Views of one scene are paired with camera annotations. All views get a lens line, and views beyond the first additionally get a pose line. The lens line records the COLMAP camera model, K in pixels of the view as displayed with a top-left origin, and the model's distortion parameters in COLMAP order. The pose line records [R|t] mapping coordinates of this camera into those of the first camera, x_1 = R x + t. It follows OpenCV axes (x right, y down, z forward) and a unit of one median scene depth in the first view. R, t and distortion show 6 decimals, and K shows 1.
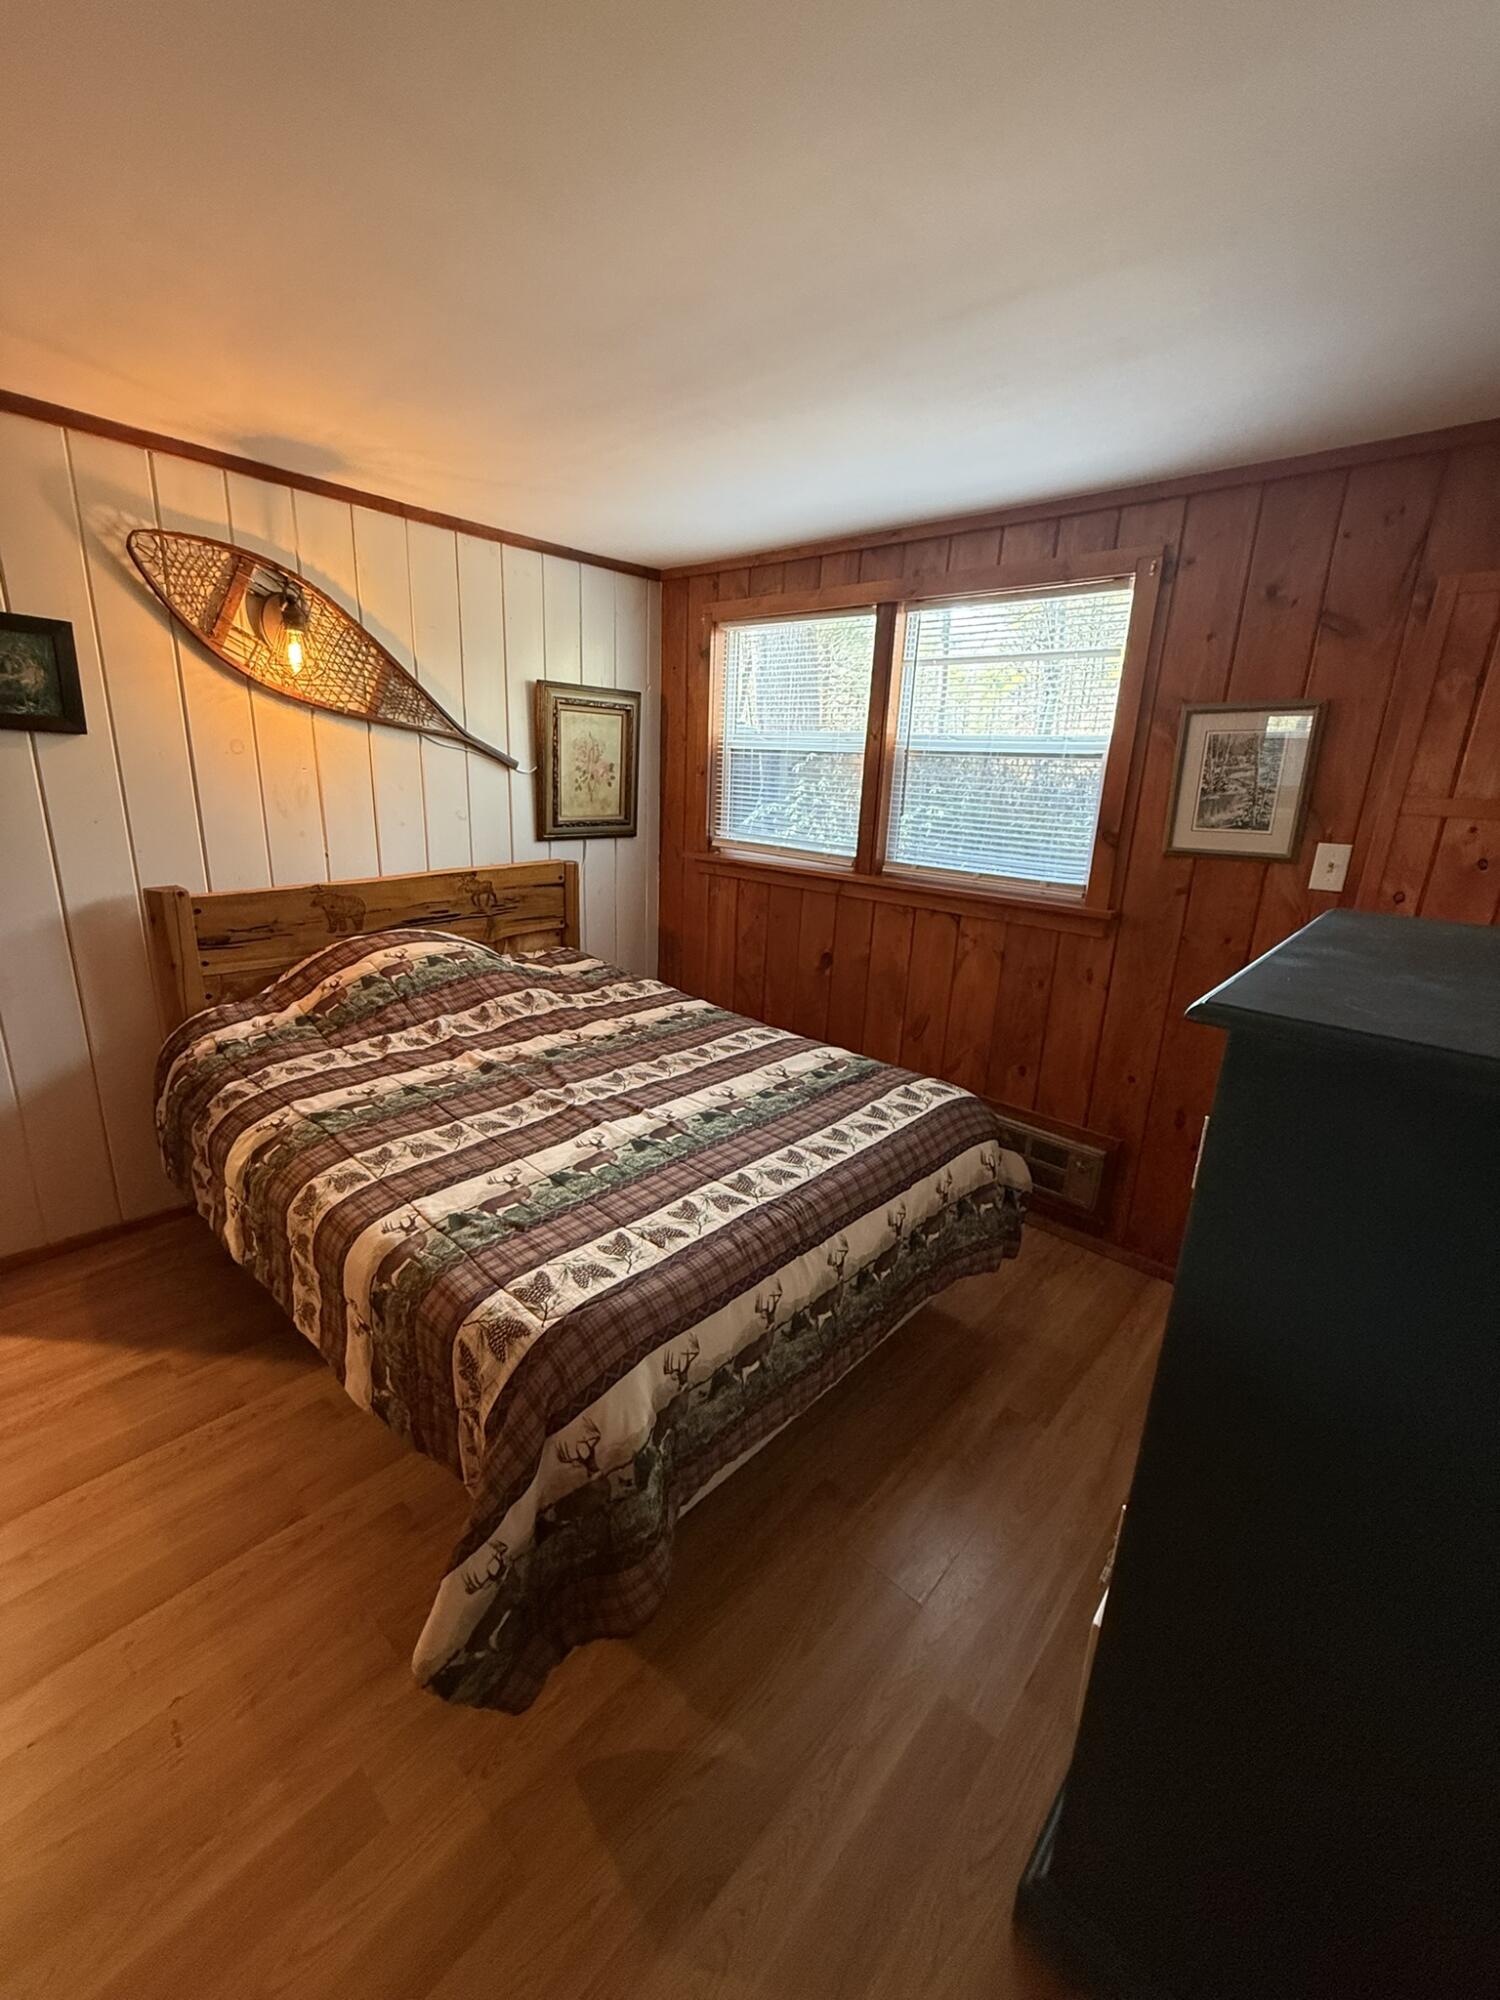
lens RADIAL K [[792.3, 0, 748.3], [0, 792.3, 996.2], [0, 0, 1]] dist [-0.001235, -0.000411]
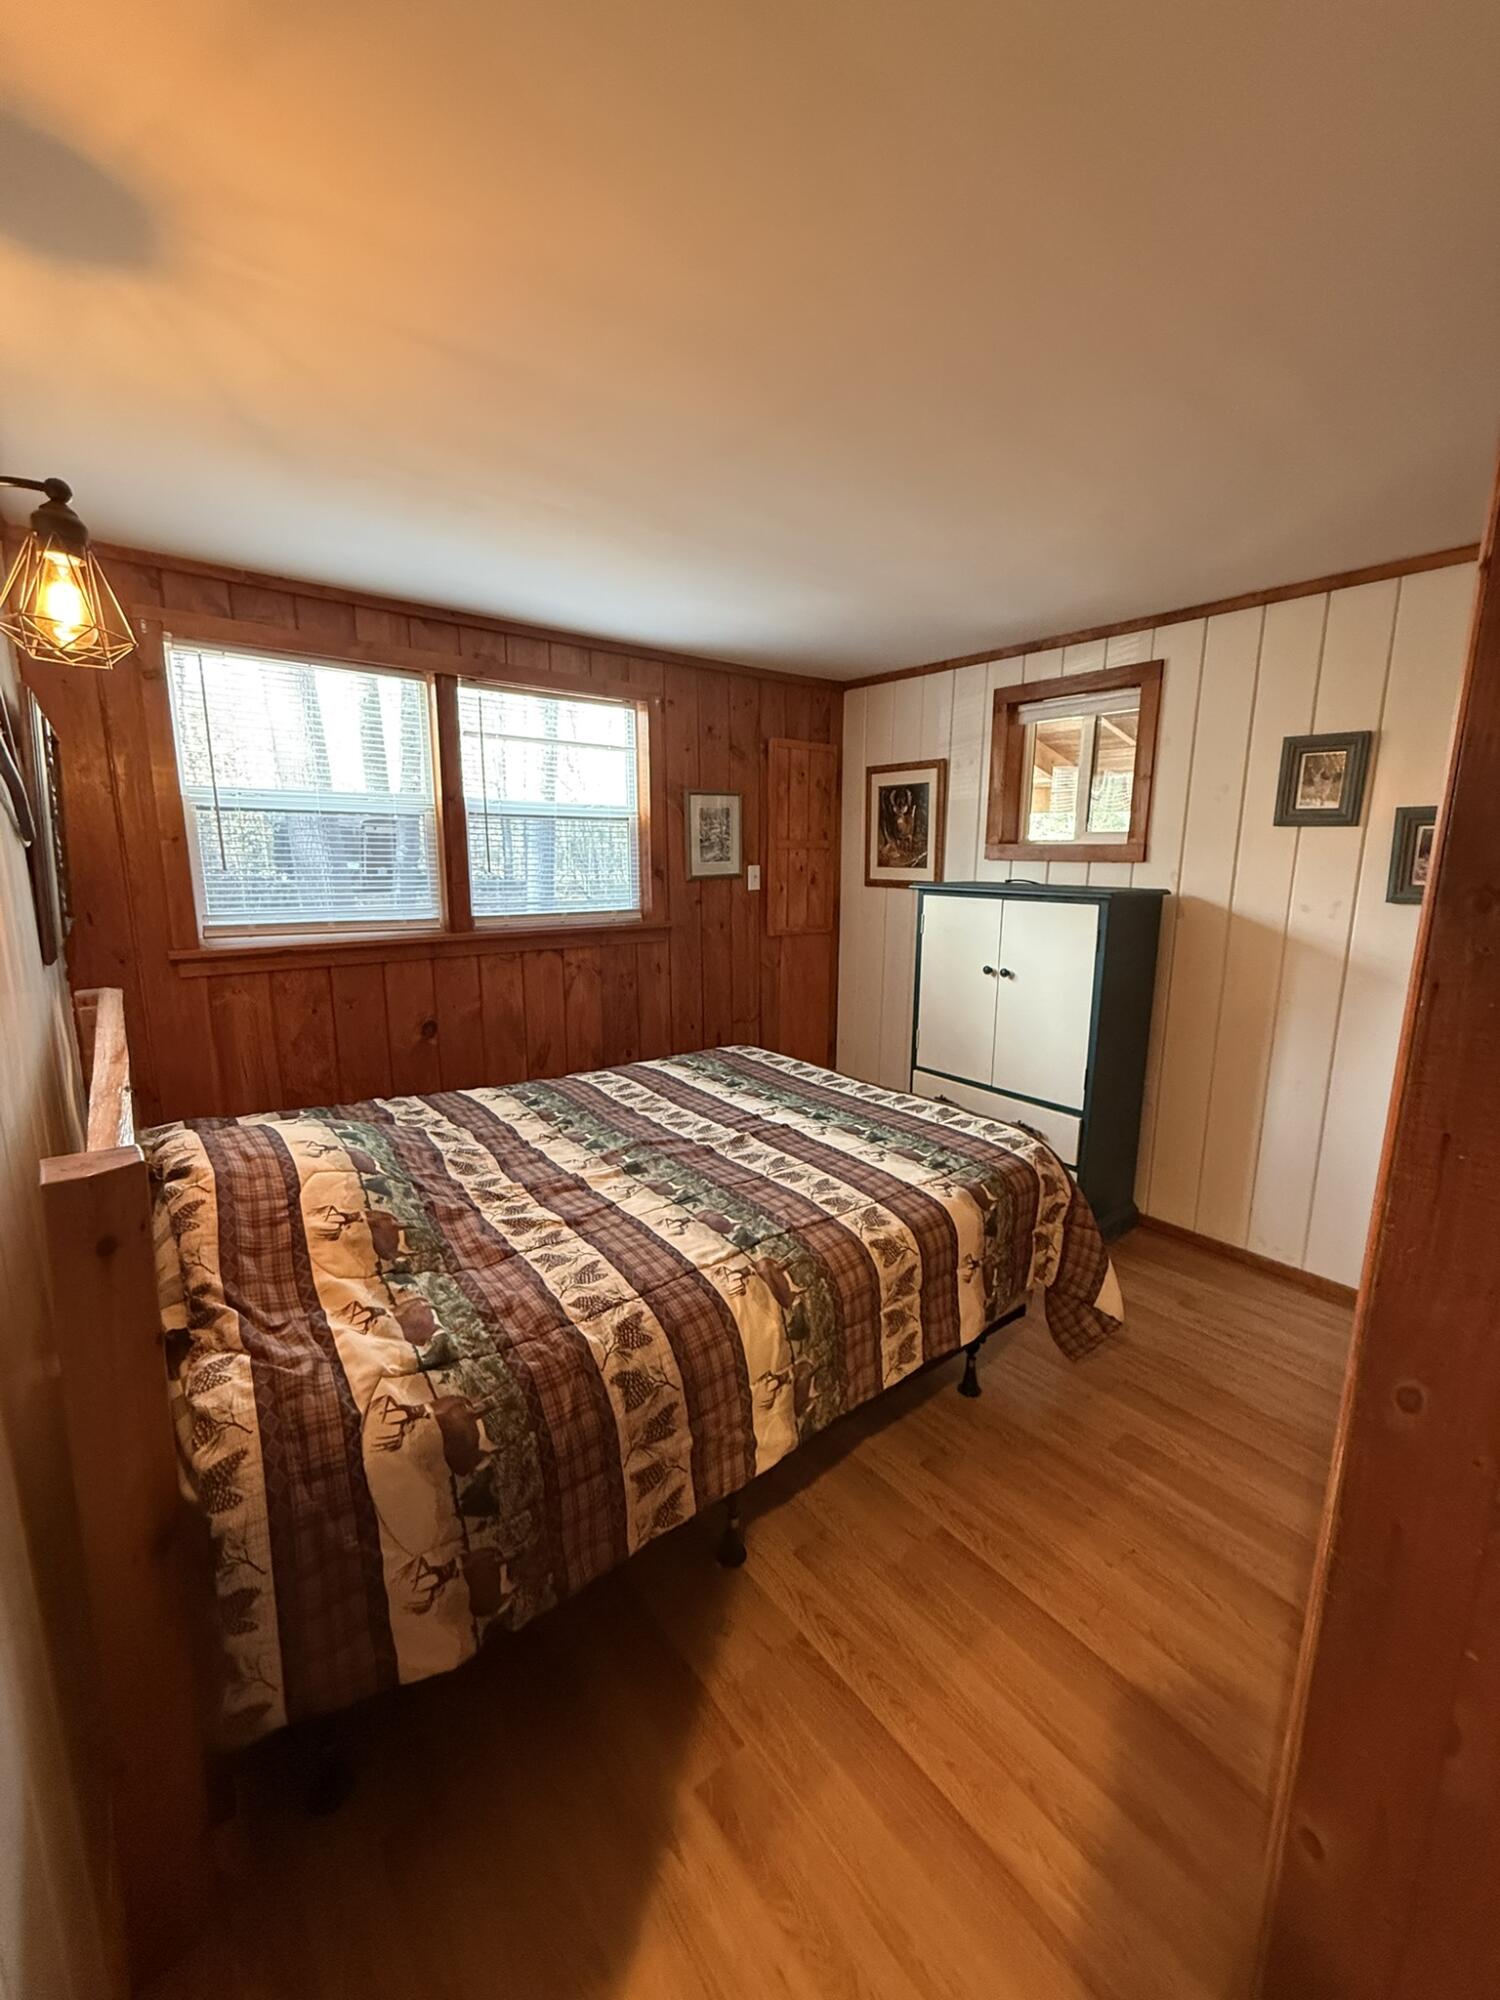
lens RADIAL K [[792.3, 0, 748.3], [0, 792.3, 996.2], [0, 0, 1]] dist [-0.001235, -0.000411]
pose [[0.166127, -0.215494, 0.962270, -1.025374], [0.275477, 0.947121, 0.164543, -0.185582], [-0.946844, 0.237748, 0.216706, 0.590707]]
